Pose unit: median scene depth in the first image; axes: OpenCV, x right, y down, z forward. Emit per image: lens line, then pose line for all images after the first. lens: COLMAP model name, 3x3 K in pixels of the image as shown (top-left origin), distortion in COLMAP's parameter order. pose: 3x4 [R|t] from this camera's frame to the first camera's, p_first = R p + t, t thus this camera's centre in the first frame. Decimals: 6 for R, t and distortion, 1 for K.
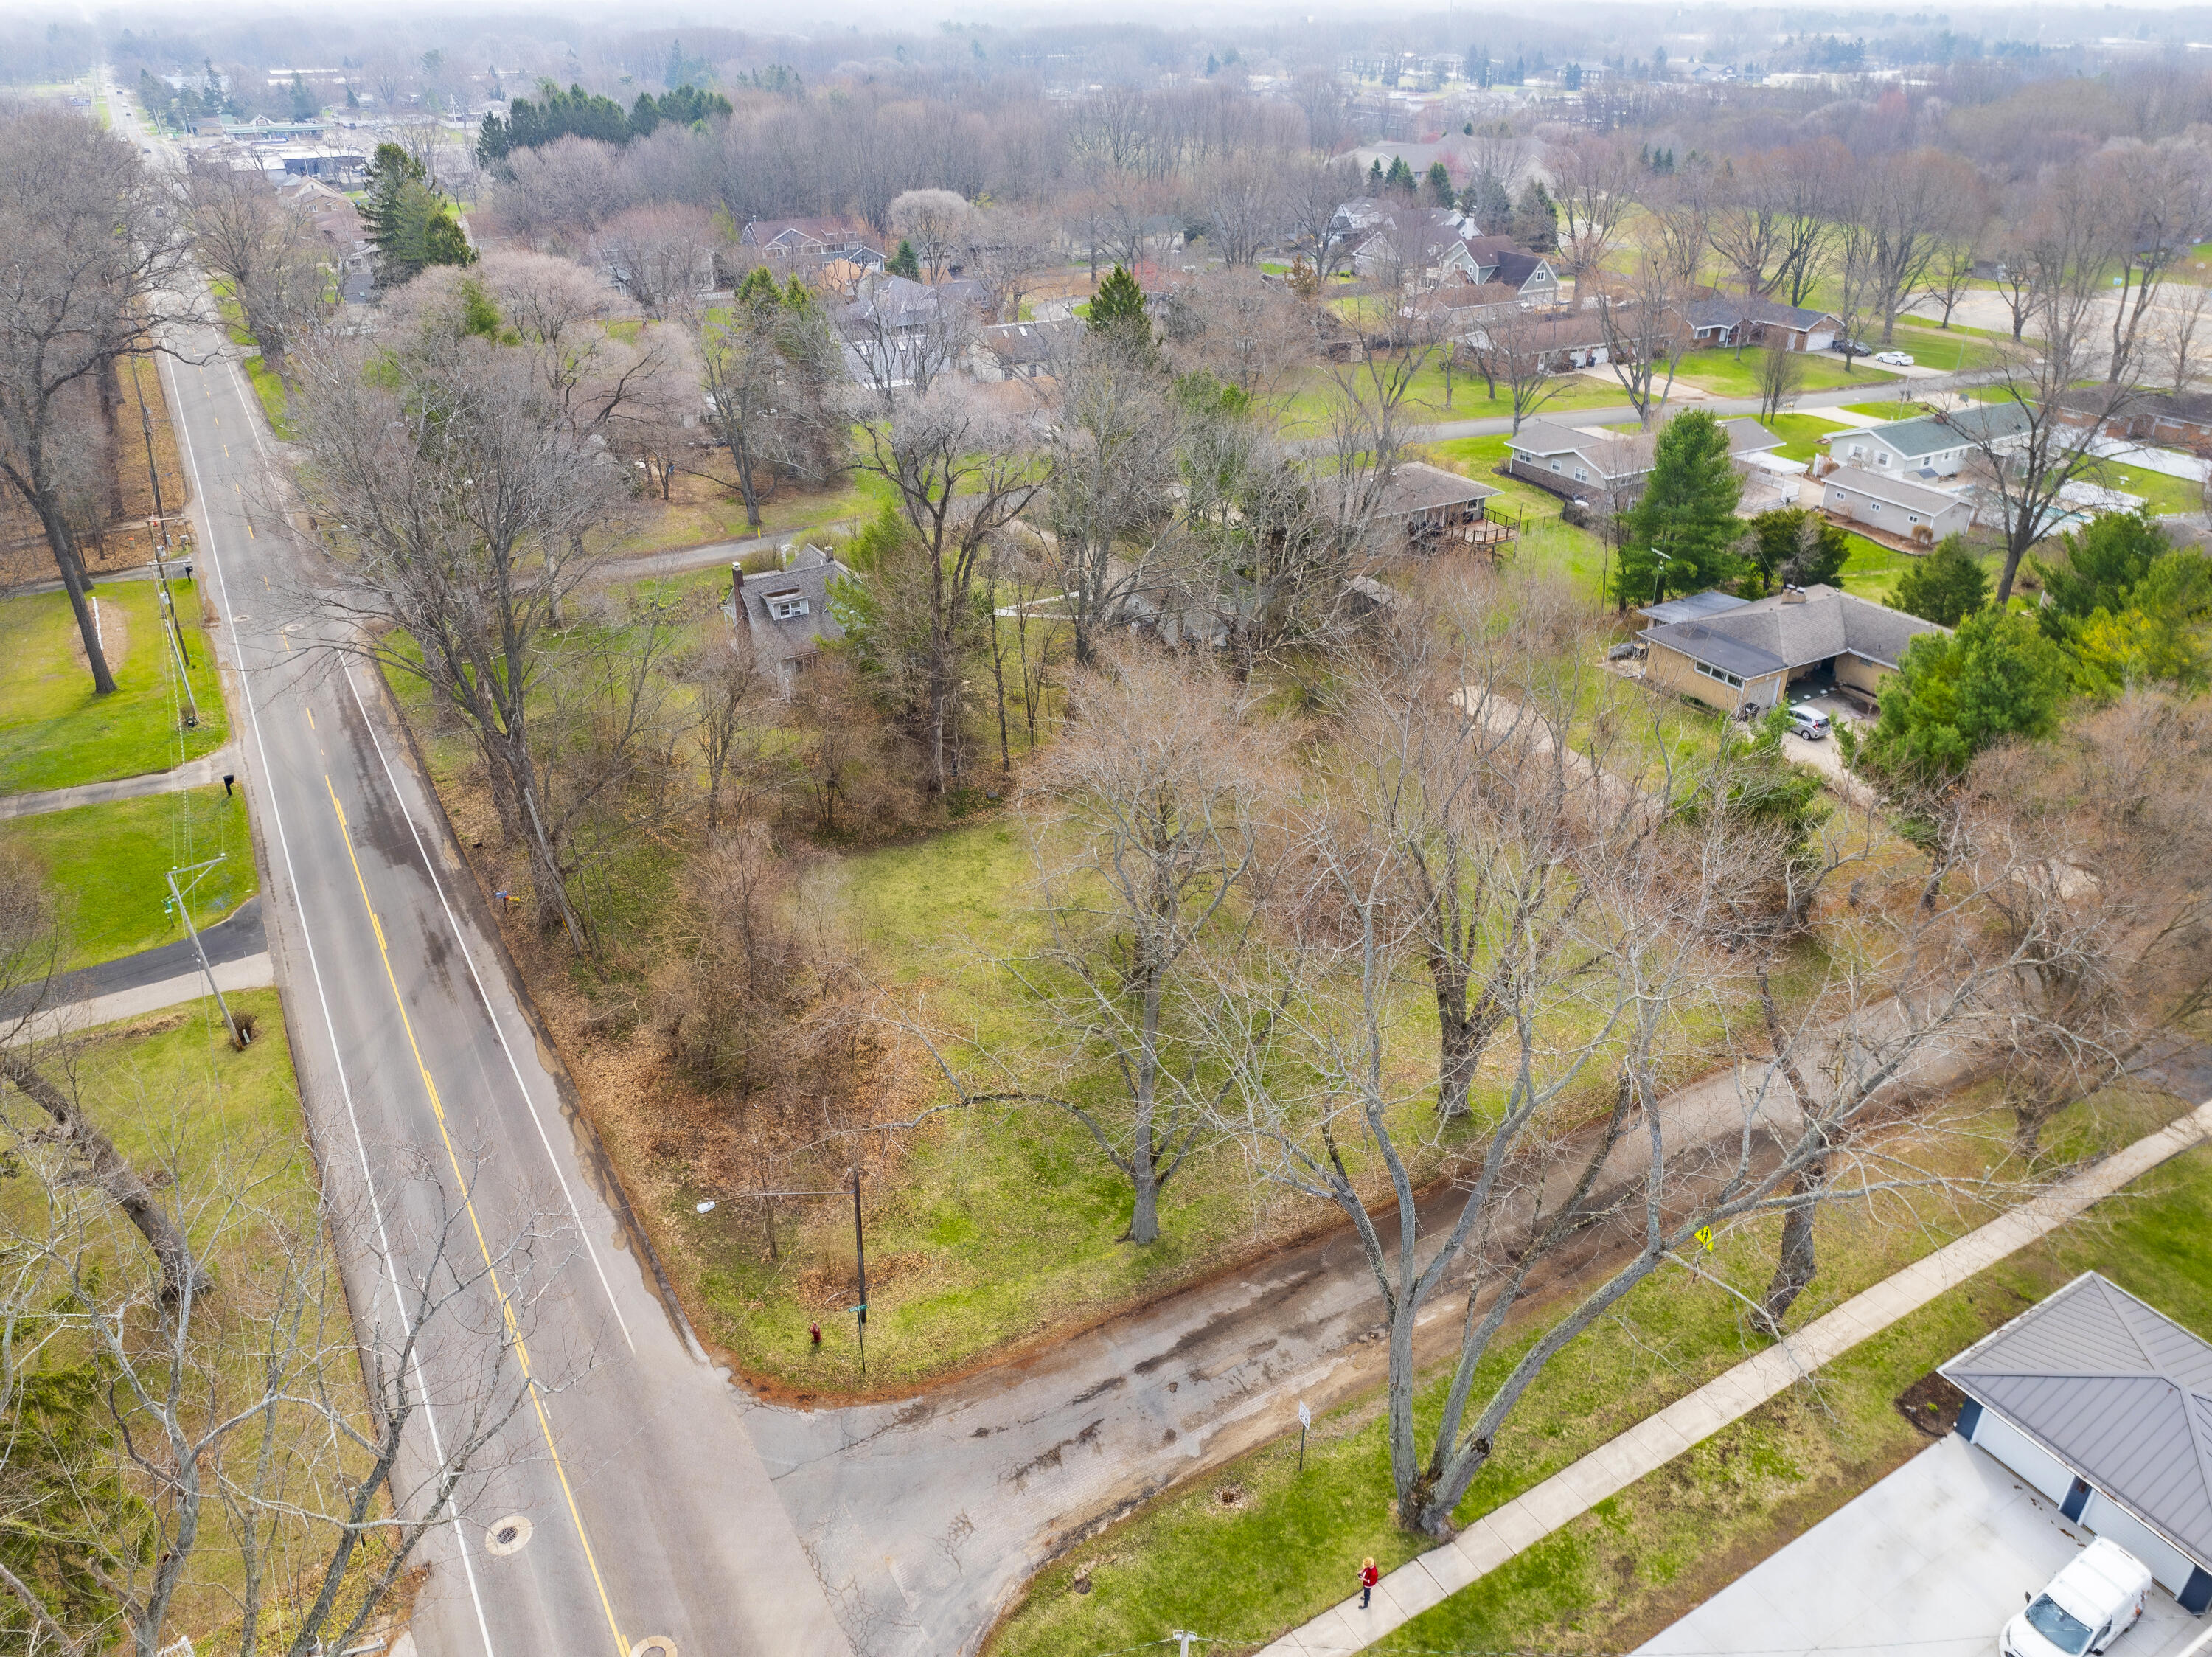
lens RADIAL K [[1554.7, 0, 1106.0], [0, 1554.7, 828.5], [0, 0, 1]] dist [-0.037720, 0.022760]
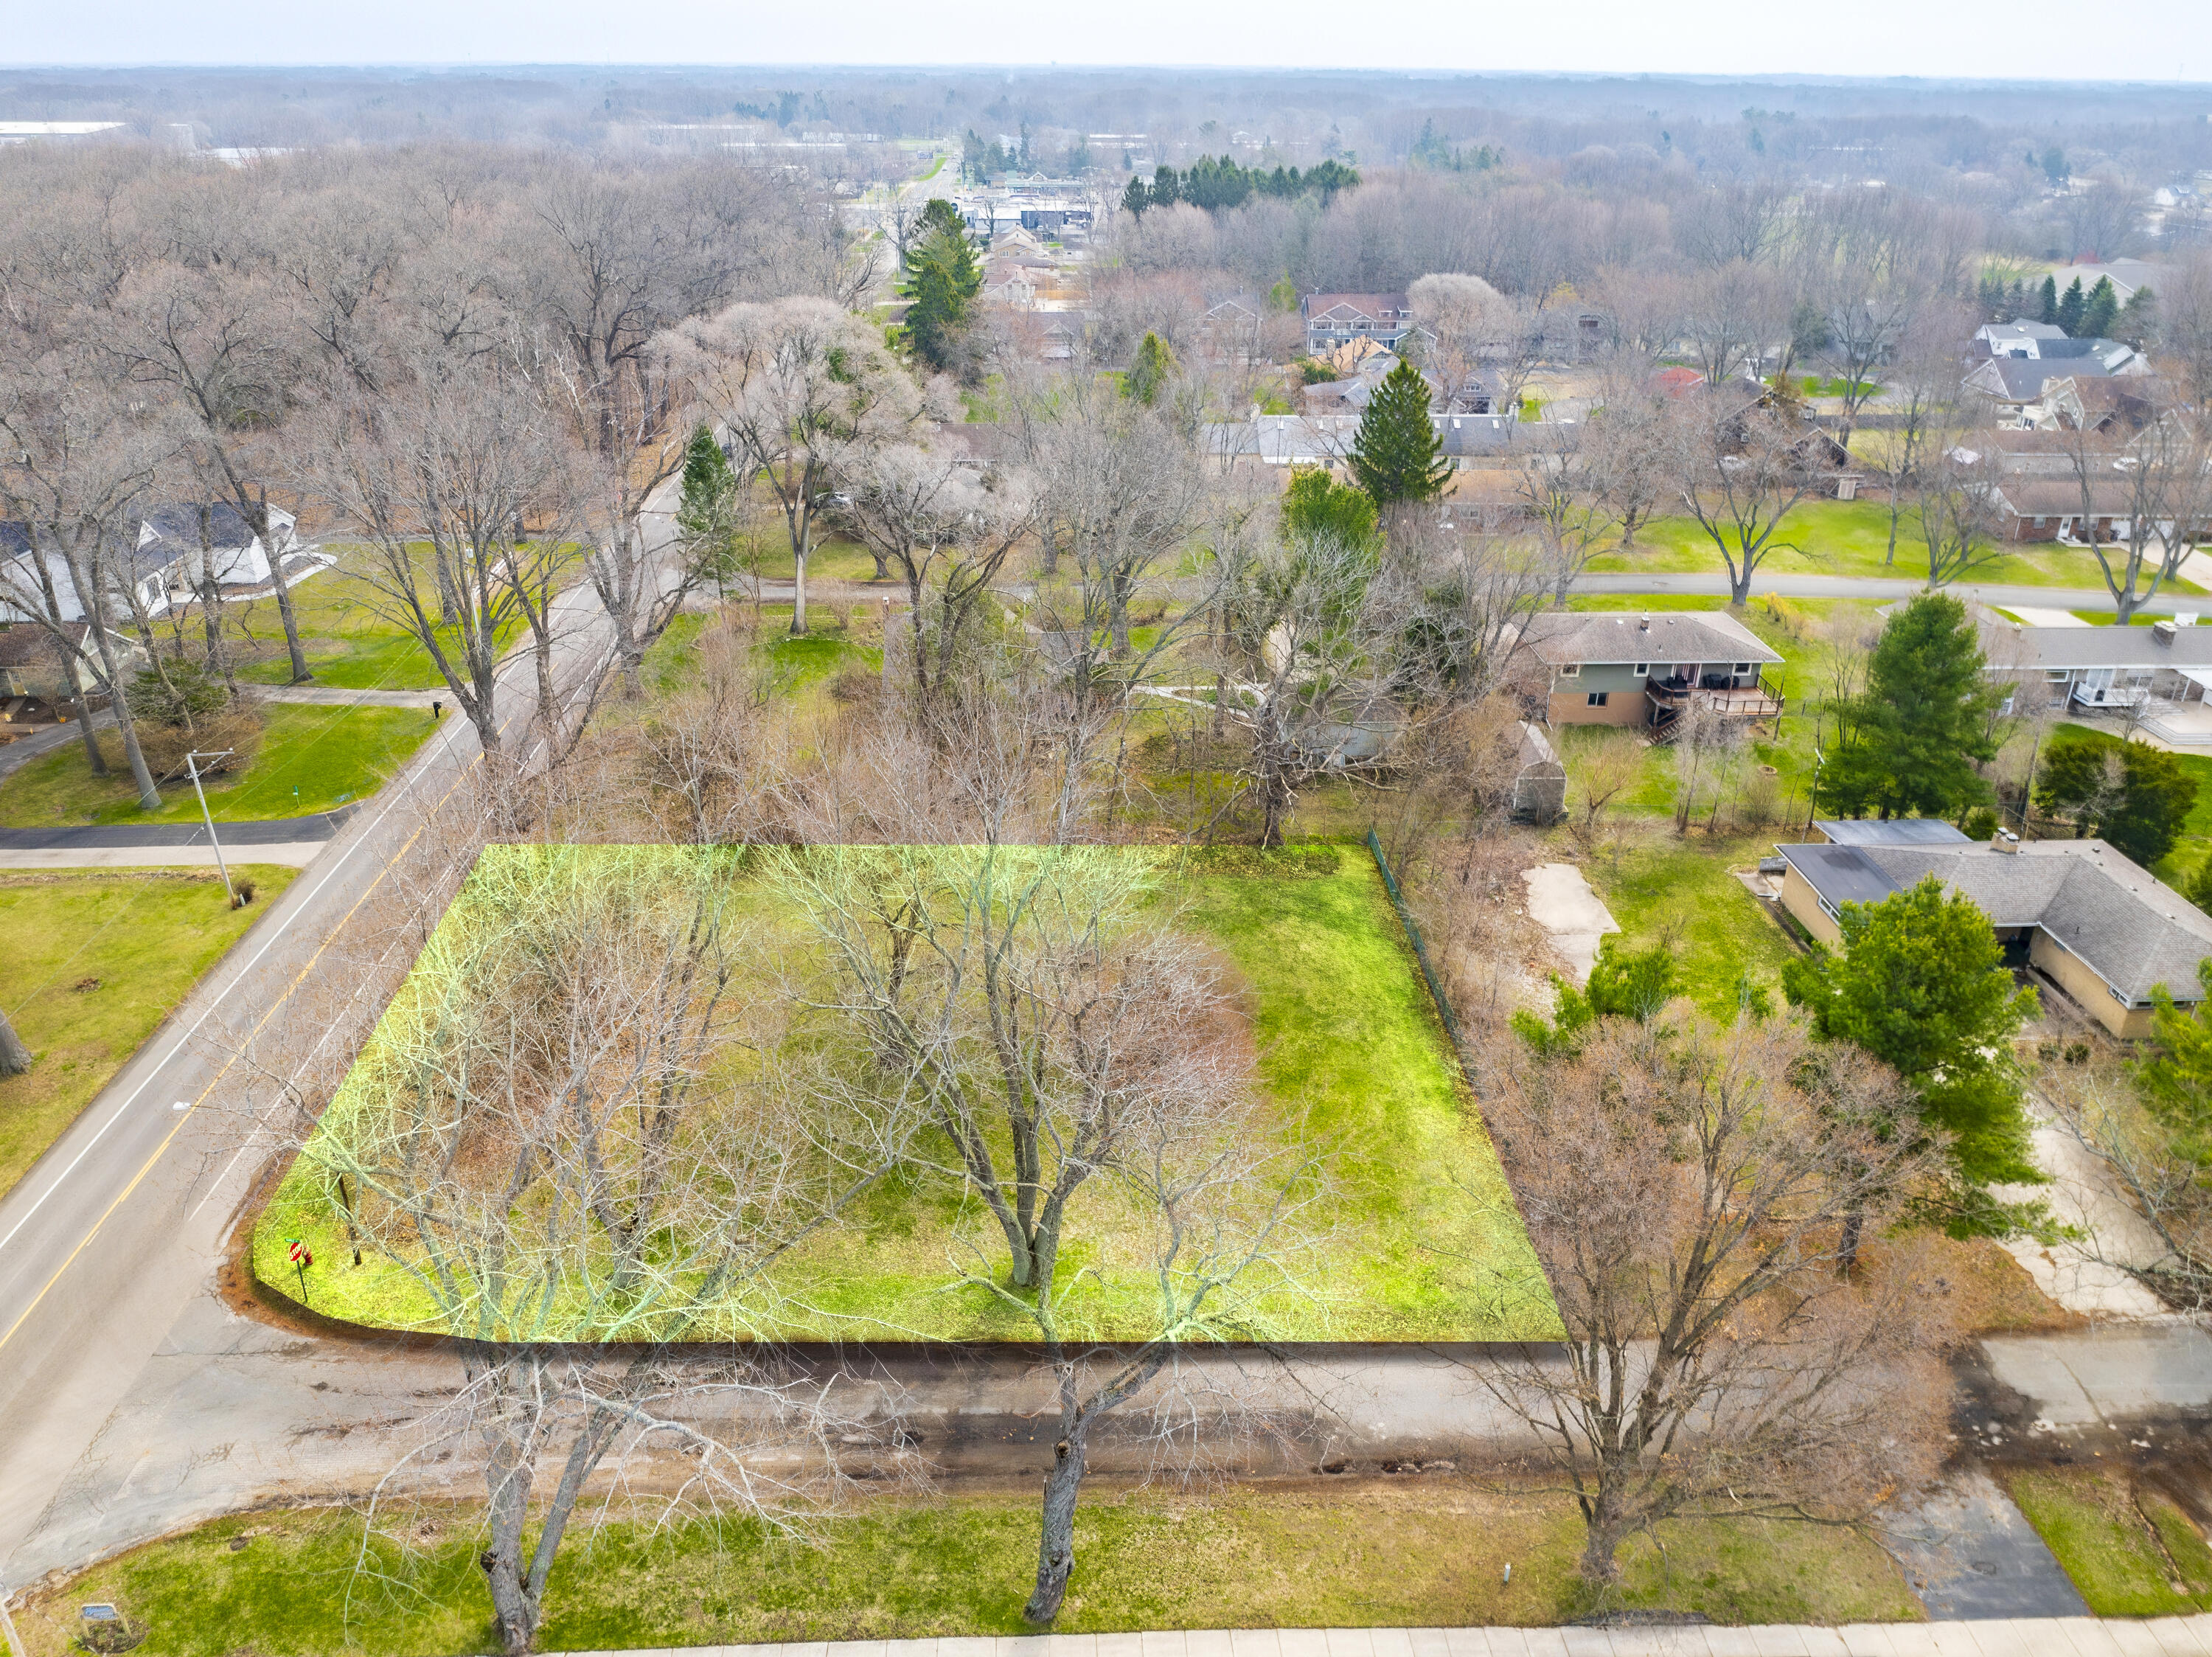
lens RADIAL K [[1572.2, 0, 1106.0], [0, 1572.2, 828.5], [0, 0, 1]] dist [-0.036910, 0.025266]
pose [[0.884258, 0.210931, -0.416649, 0.419516], [-0.230110, 0.973155, 0.004301, -0.063628], [0.406372, 0.092072, 0.909057, 0.110710]]
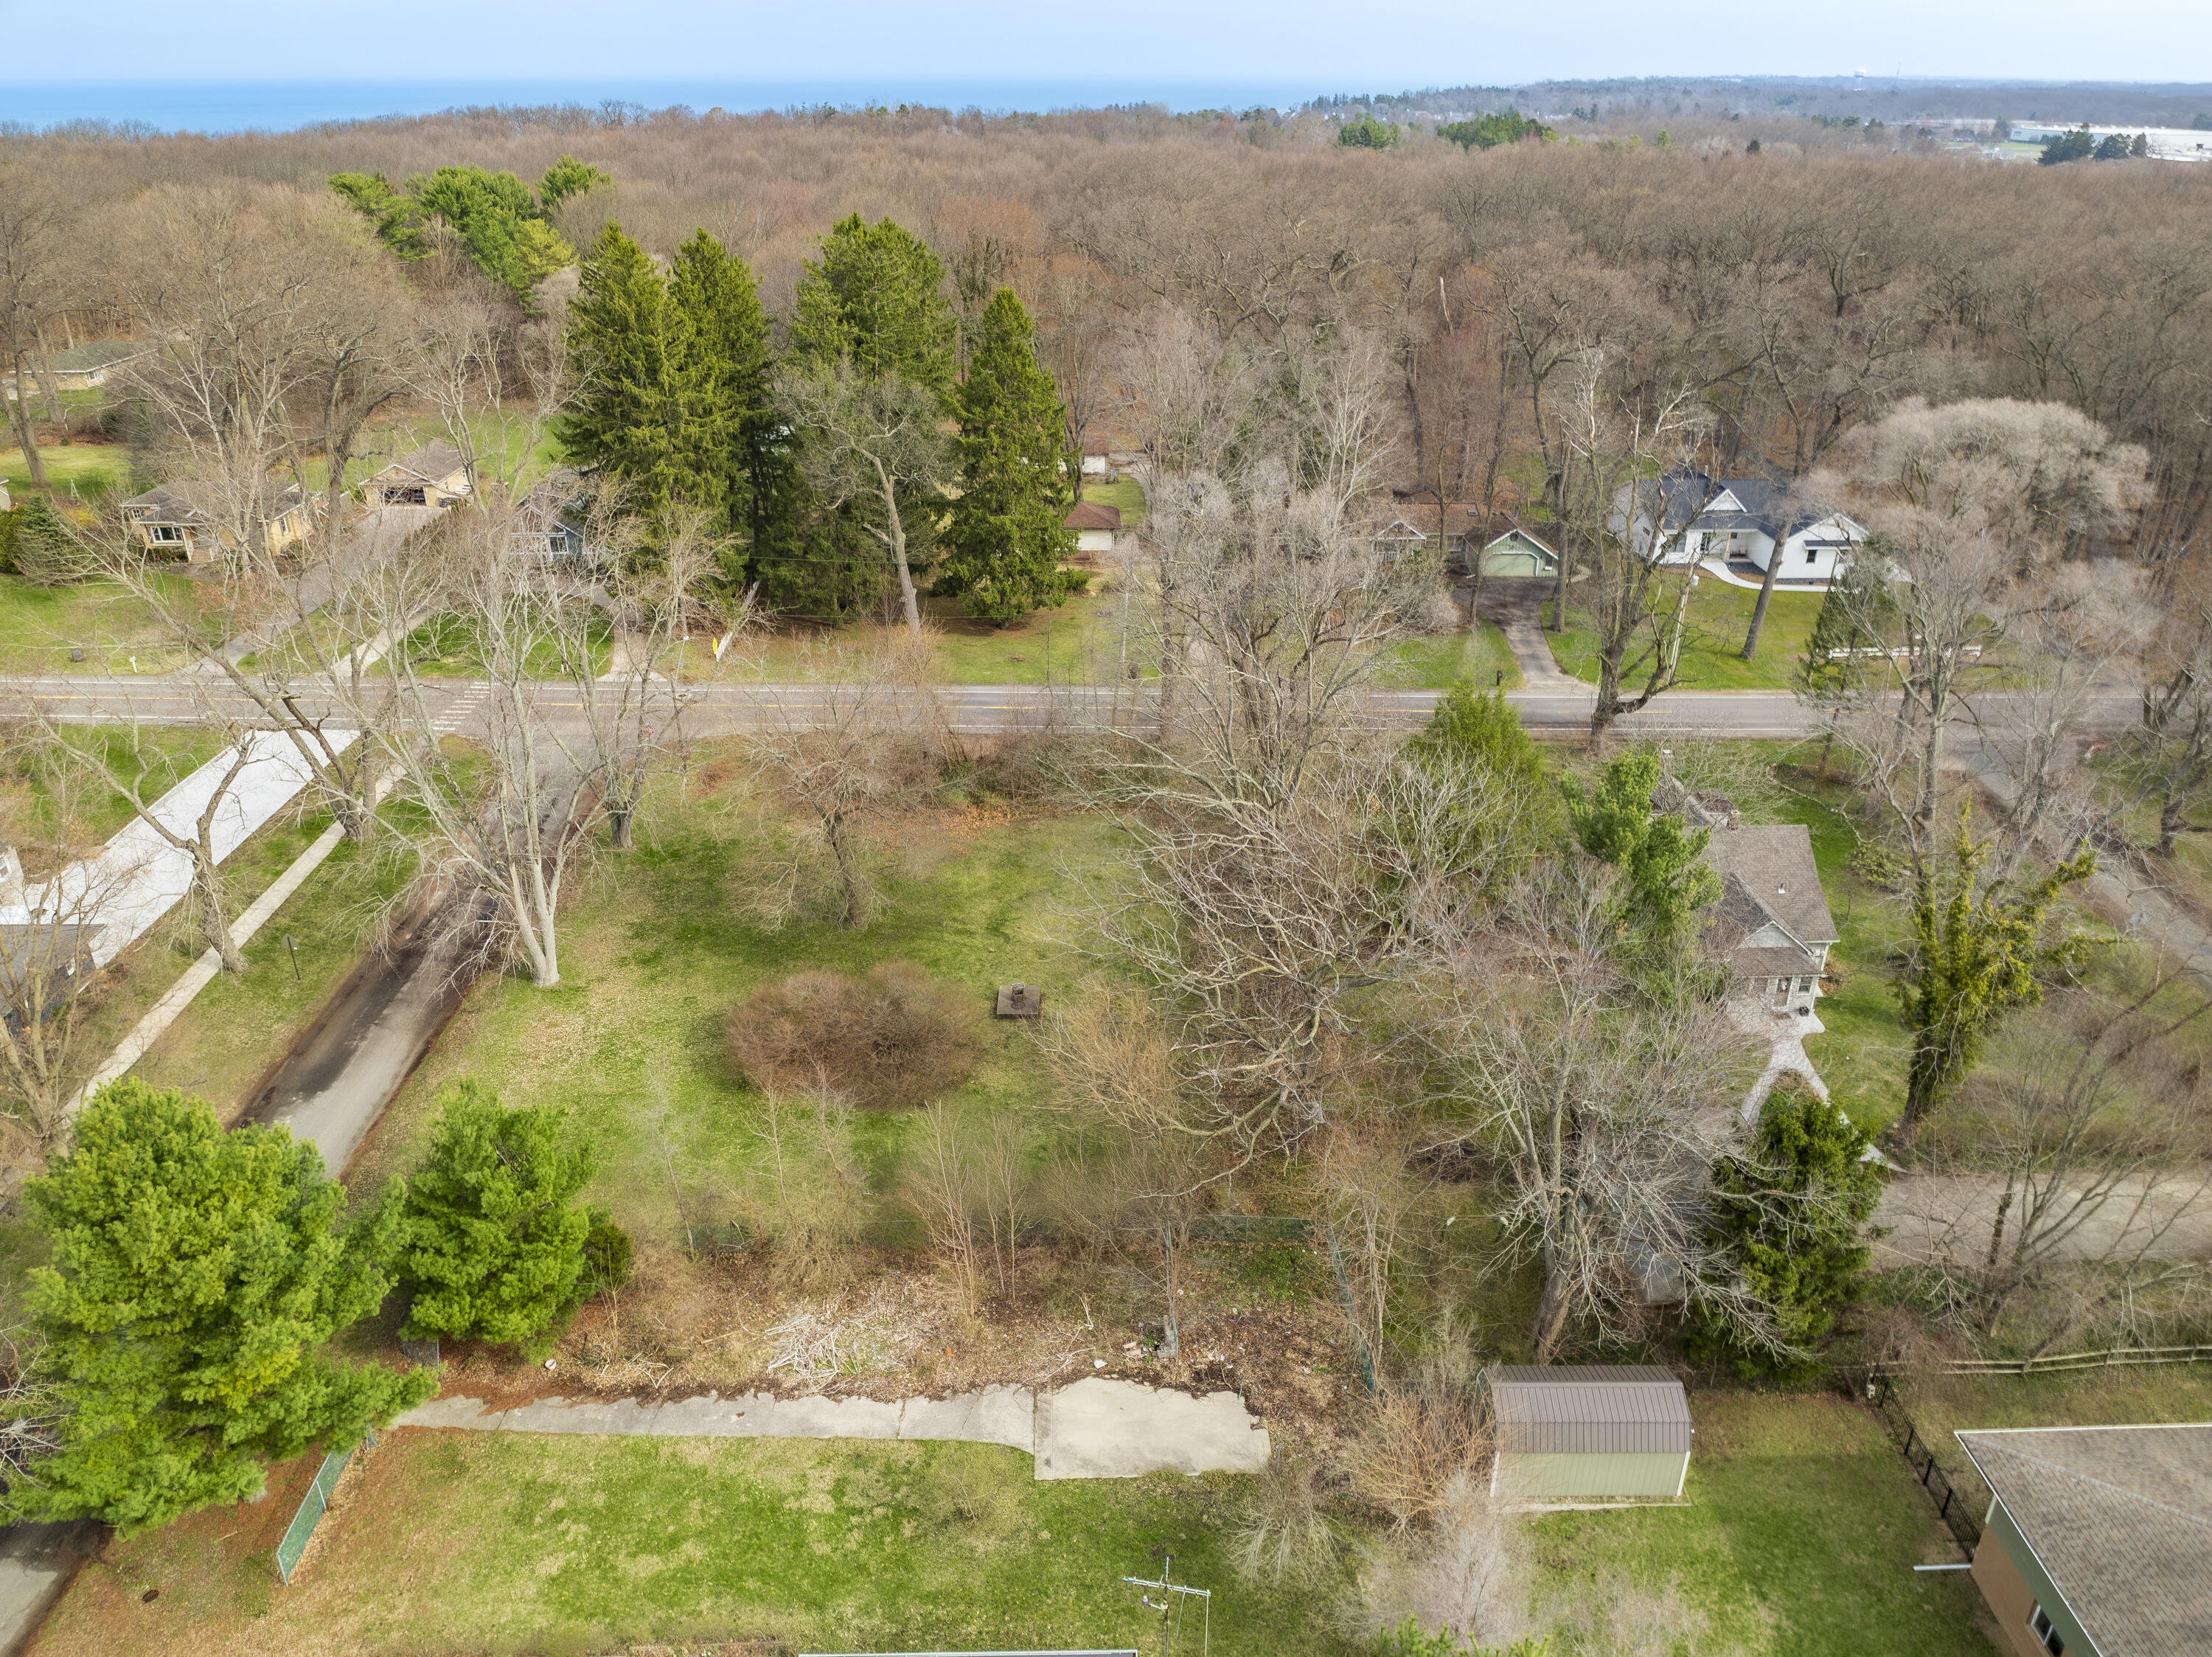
lens RADIAL K [[1554.7, 0, 1106.0], [0, 1554.7, 828.5], [0, 0, 1]] dist [-0.037720, 0.022760]
pose [[-0.481597, 0.388621, -0.785517, 0.651380], [-0.419423, 0.684795, 0.595937, -0.573686], [0.769512, 0.616466, -0.166799, 1.040217]]
